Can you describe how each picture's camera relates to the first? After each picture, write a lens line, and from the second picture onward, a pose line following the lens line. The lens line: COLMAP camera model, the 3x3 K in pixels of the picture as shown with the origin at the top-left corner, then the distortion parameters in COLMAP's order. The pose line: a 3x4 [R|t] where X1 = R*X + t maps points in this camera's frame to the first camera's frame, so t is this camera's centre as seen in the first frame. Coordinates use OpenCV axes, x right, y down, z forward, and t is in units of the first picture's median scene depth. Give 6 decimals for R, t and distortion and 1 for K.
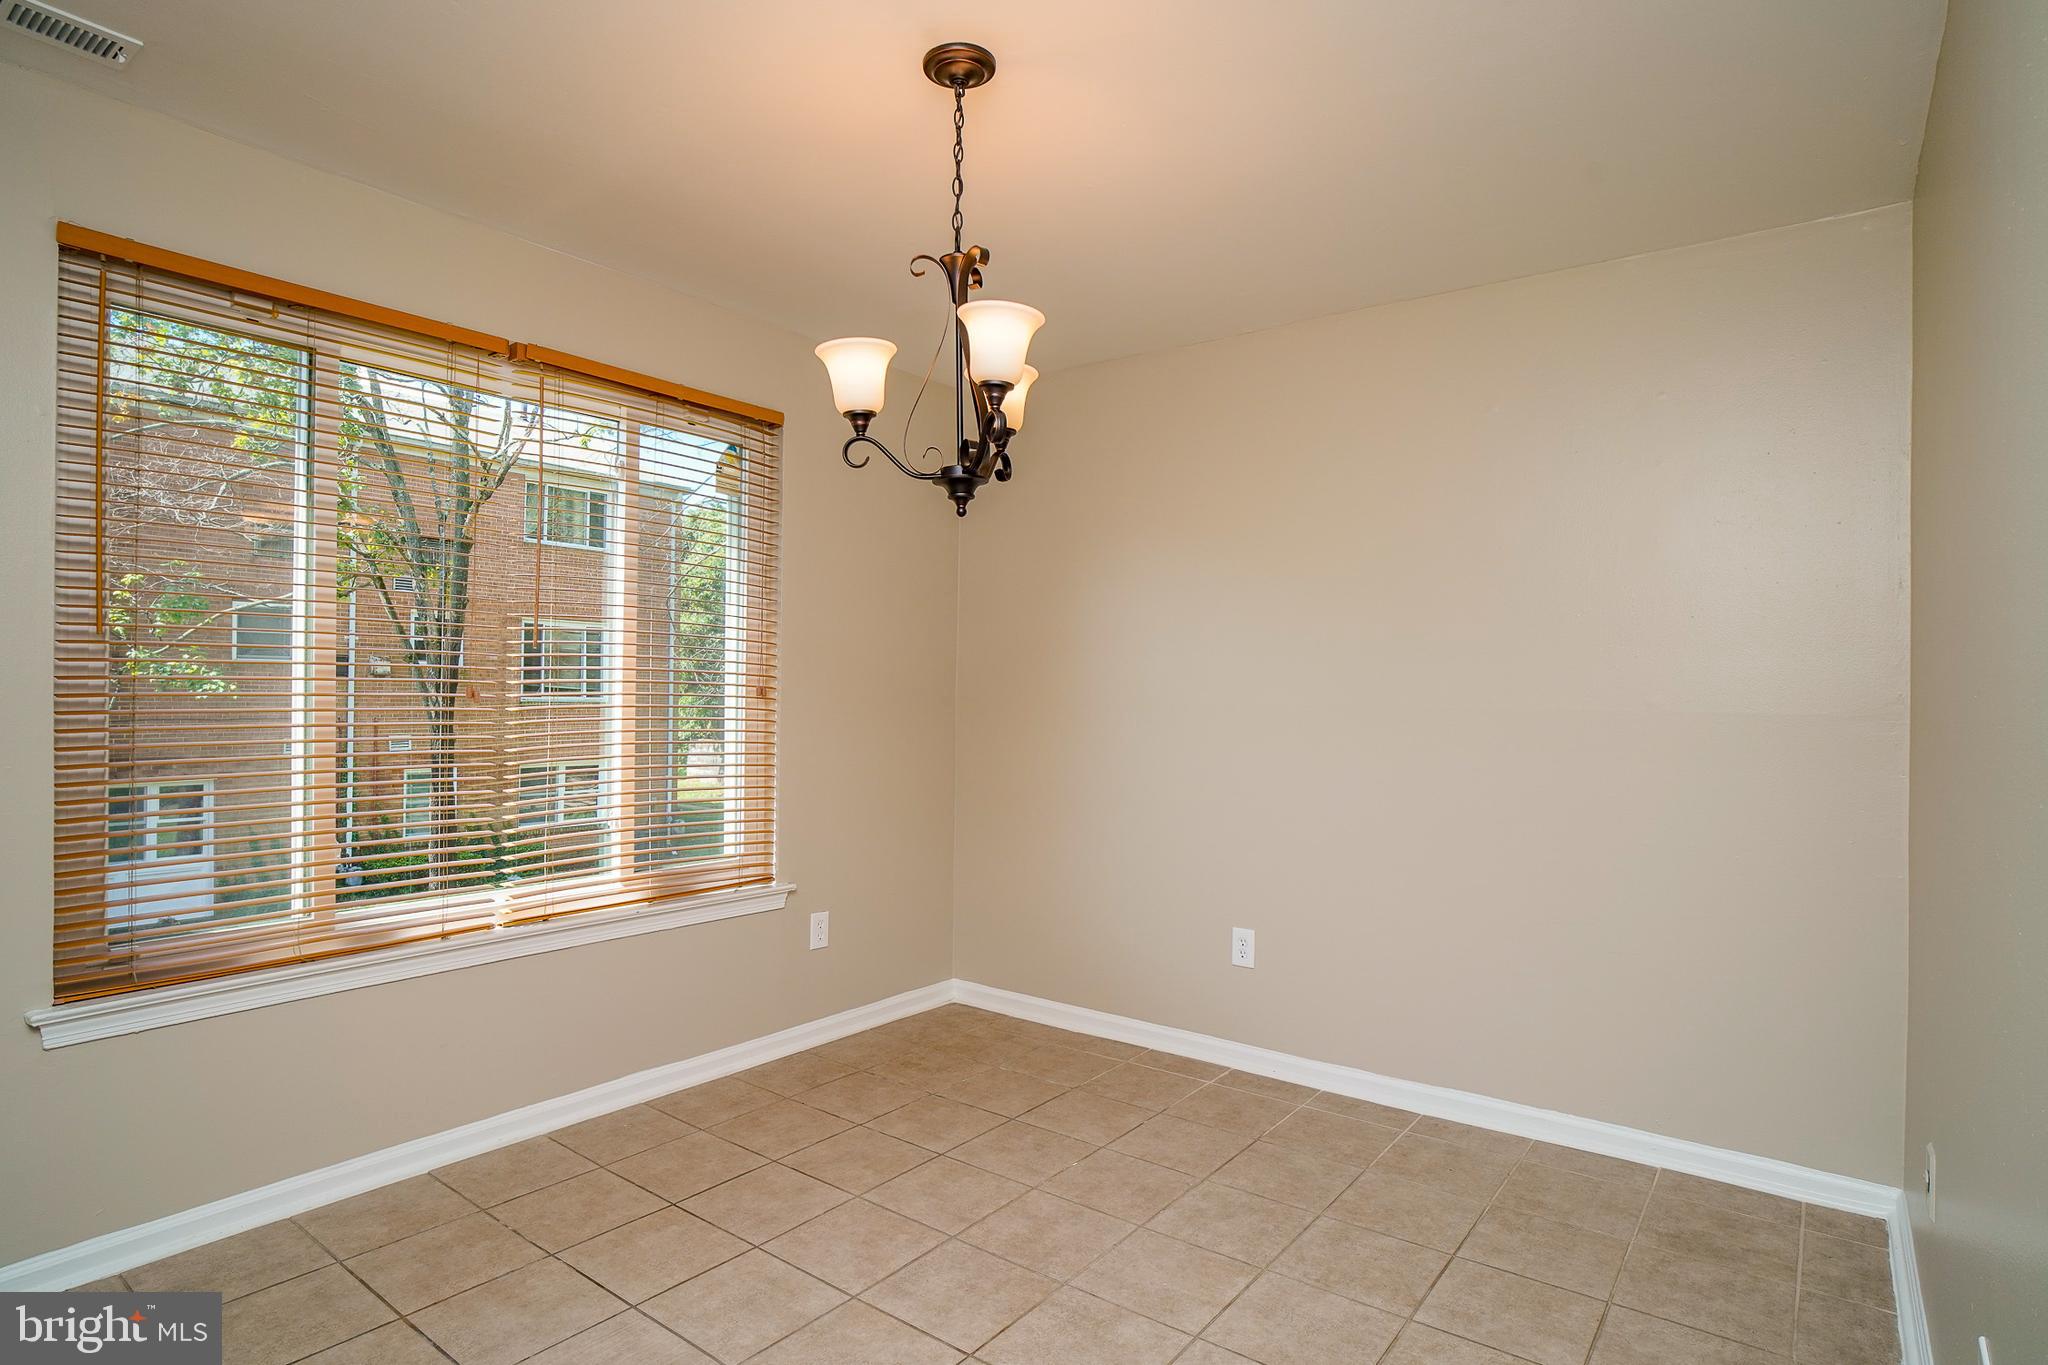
lens RADIAL K [[1085.1, 0, 1013.9], [0, 1085.1, 694.6], [0, 0, 1]] dist [-0.061620, 0.028814]
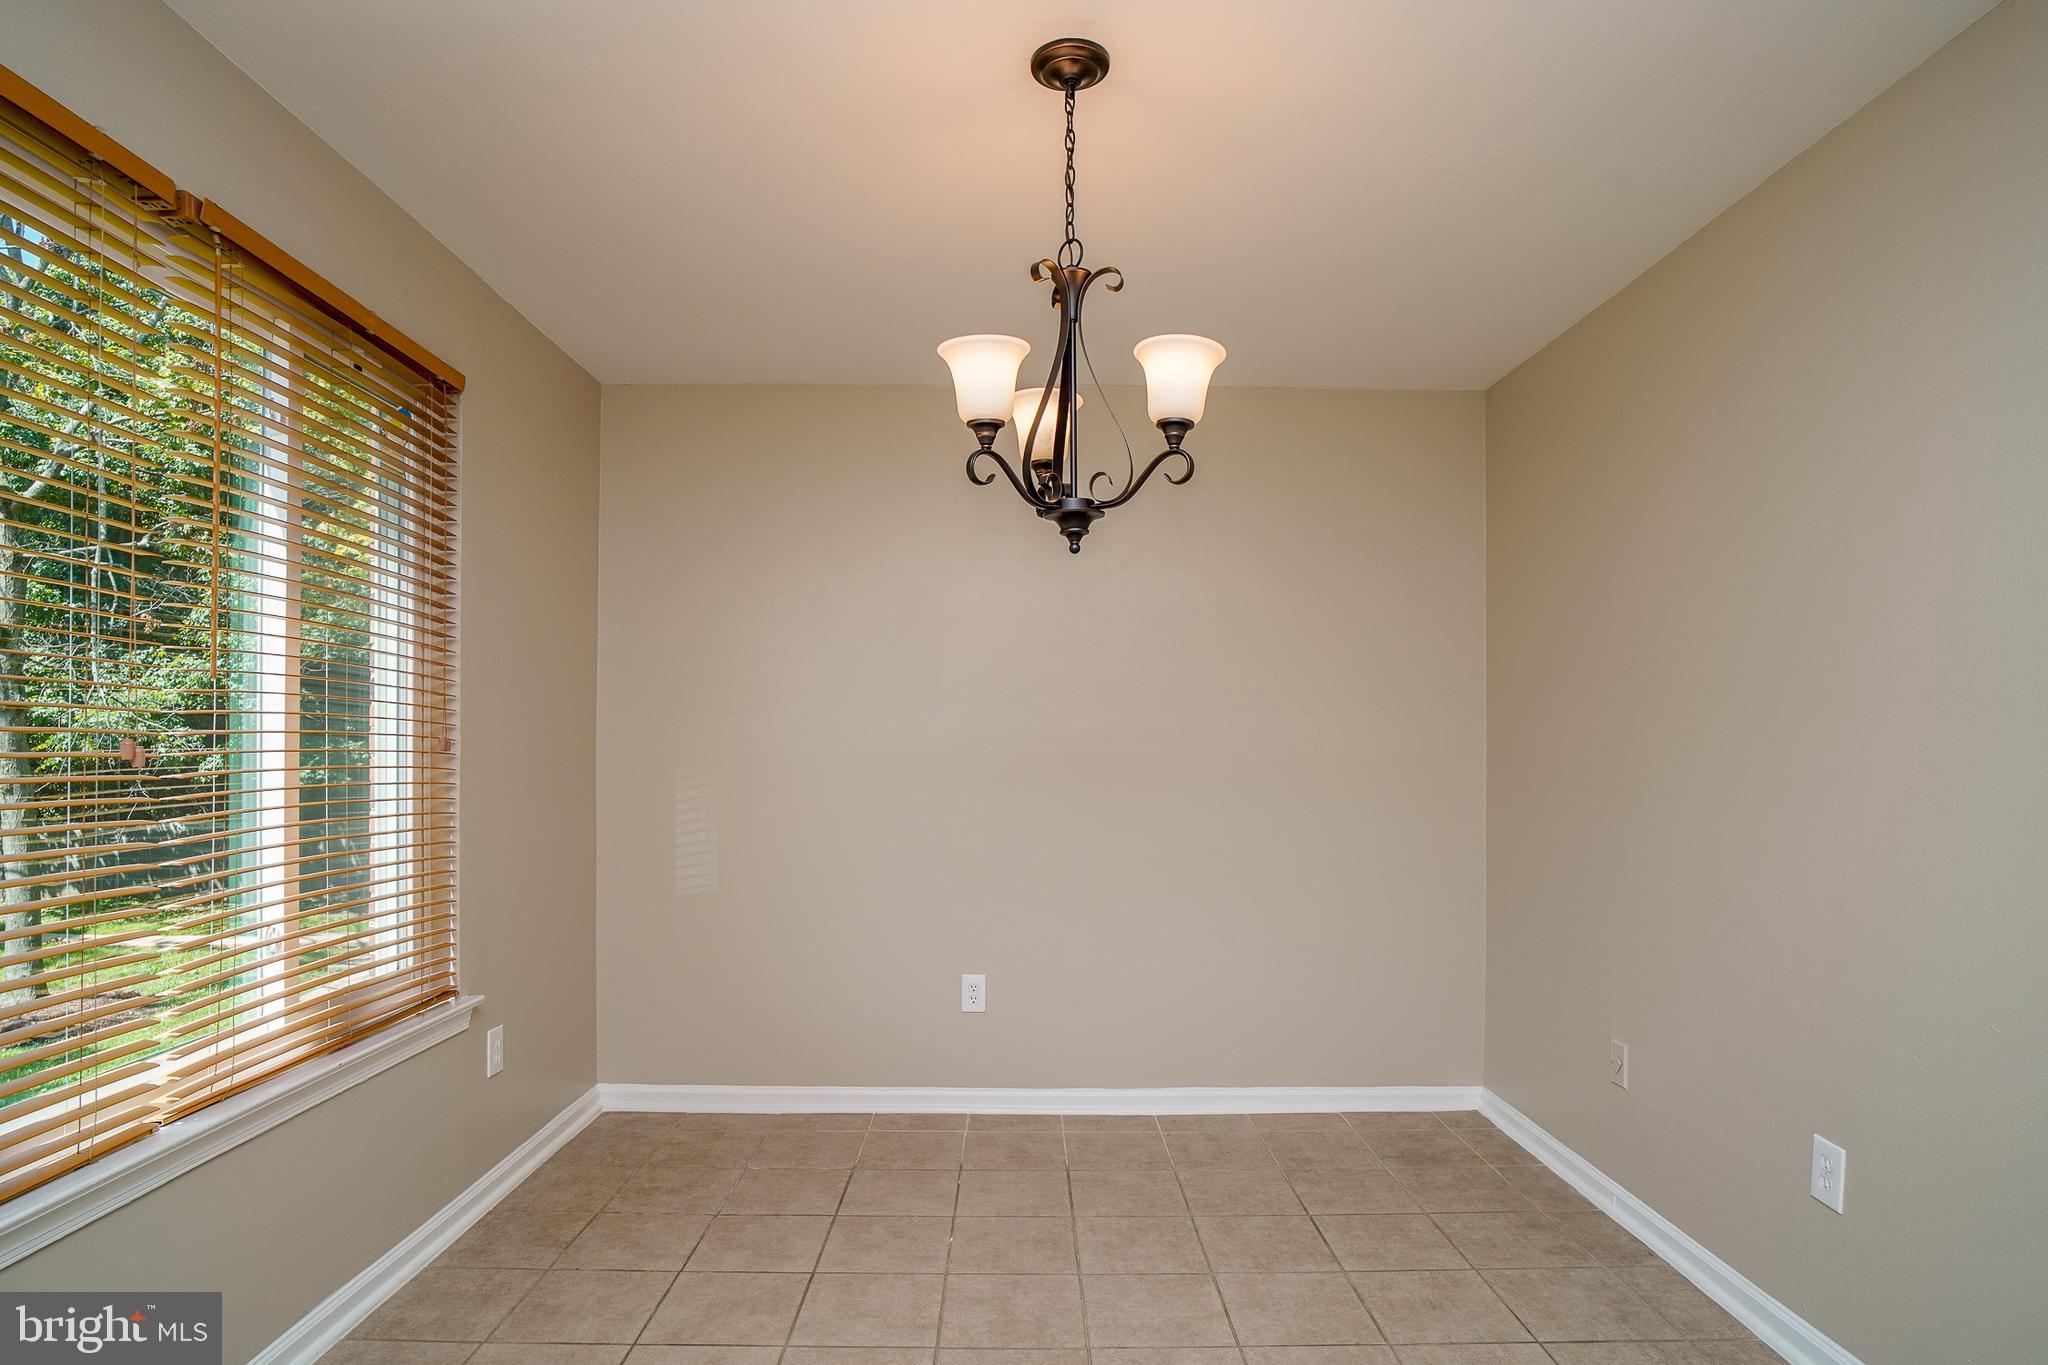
lens RADIAL K [[1085.5, 0, 1042.4], [0, 1085.5, 748.1], [0, 0, 1]] dist [-0.073001, 0.043157]
pose [[0.787522, -0.012506, 0.616160, -0.465812], [0.009397, 0.999922, 0.008285, -0.004273], [-0.616215, -0.000734, 0.787577, 0.208794]]
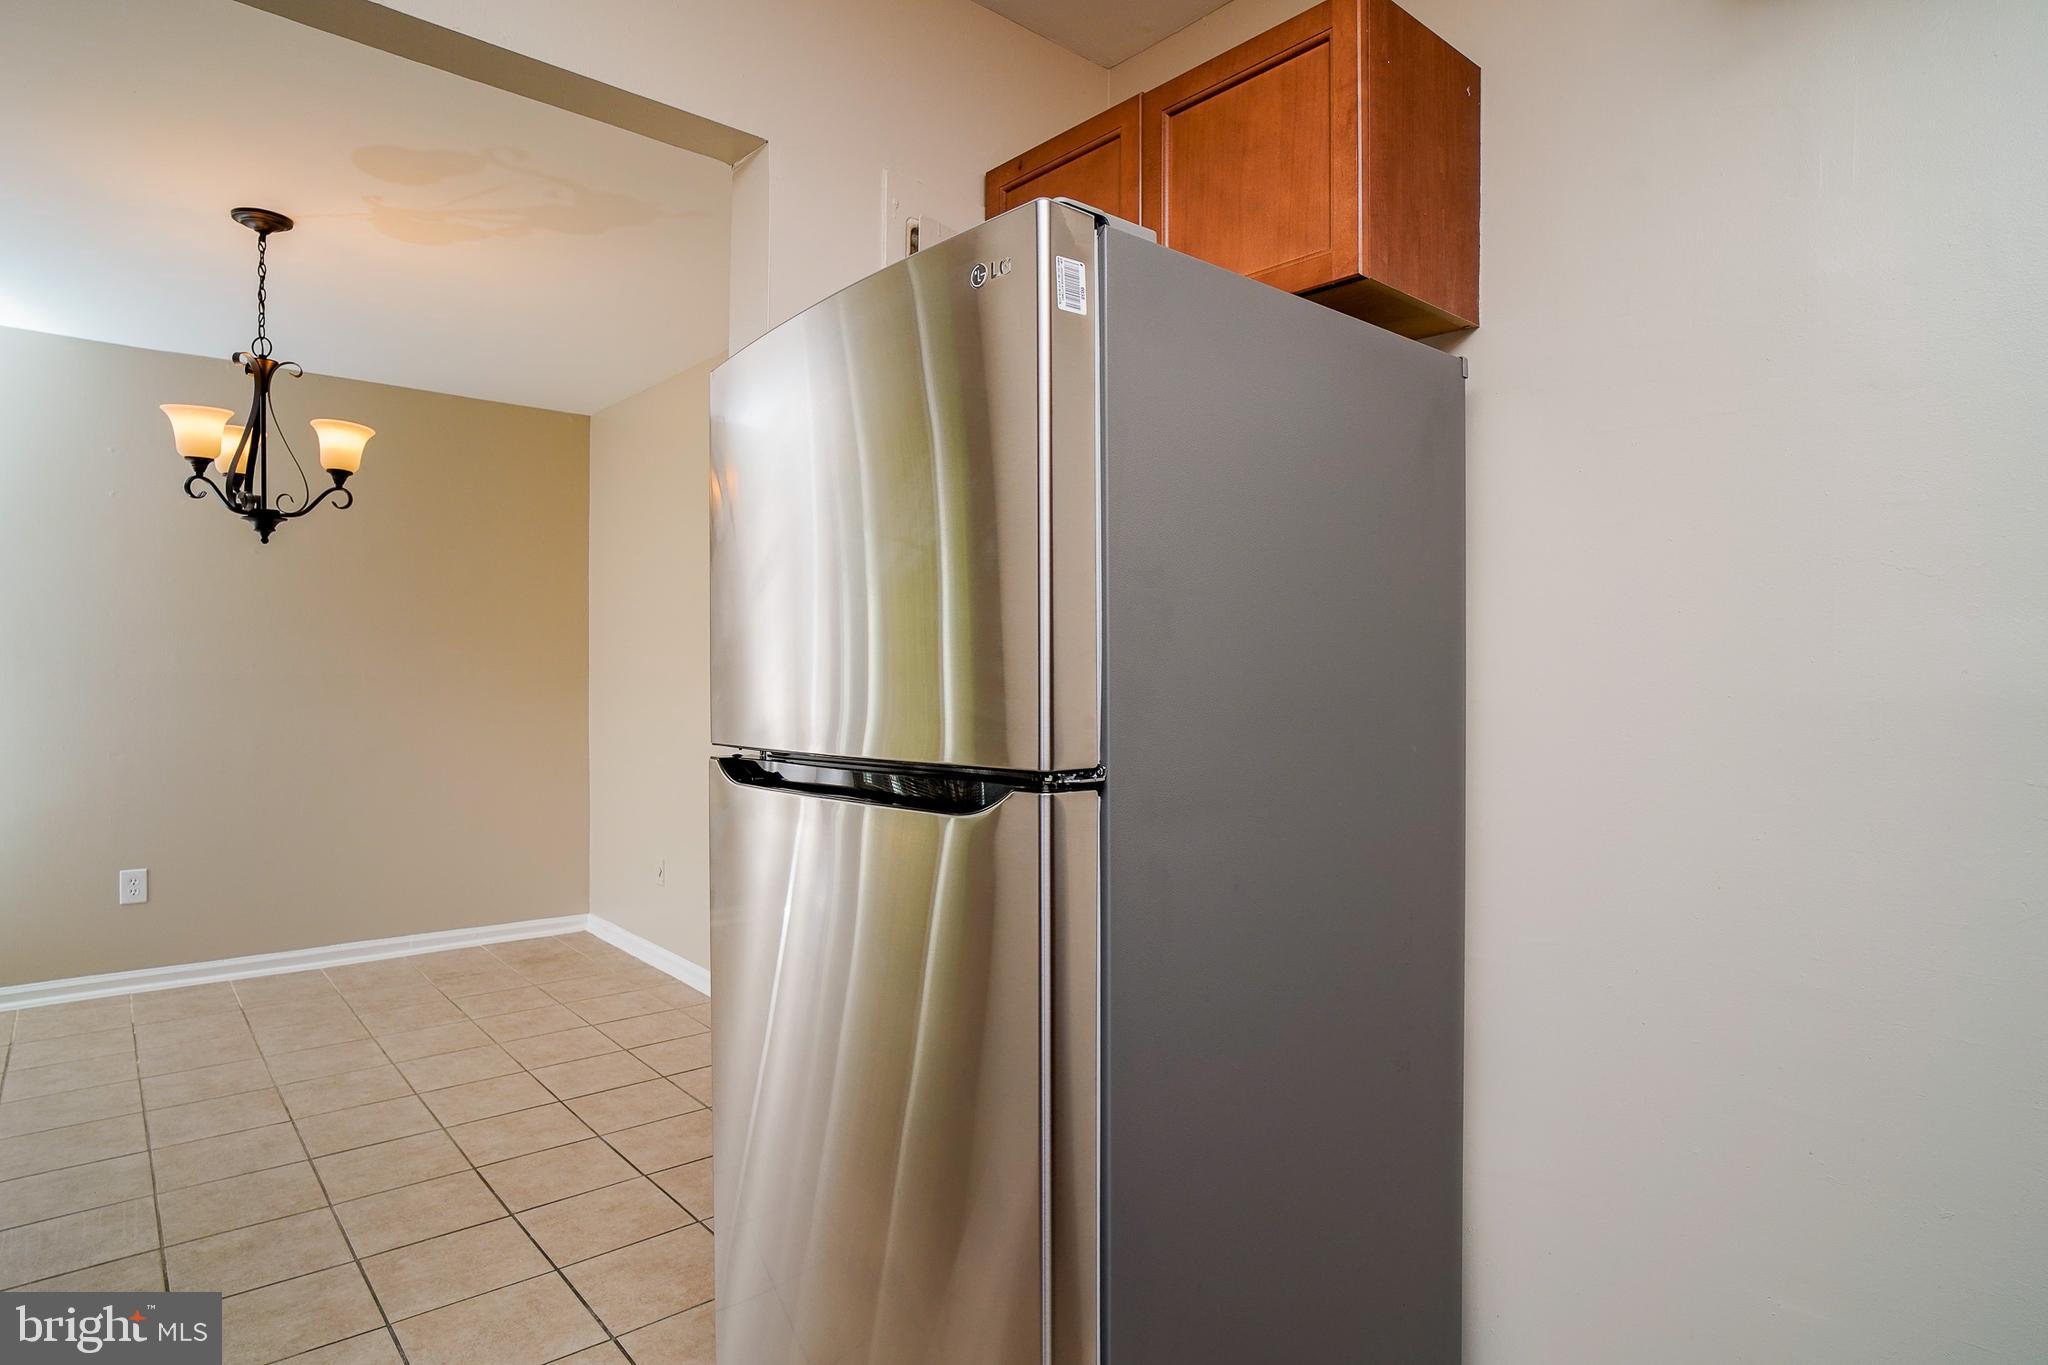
lens RADIAL K [[1085.1, 0, 1013.9], [0, 1085.1, 694.6], [0, 0, 1]] dist [-0.061620, 0.028814]
pose [[0.209374, -0.028065, 0.977433, -0.882461], [-0.001098, 0.999581, 0.028936, -0.004258], [-0.977835, -0.007132, 0.209255, -0.192575]]
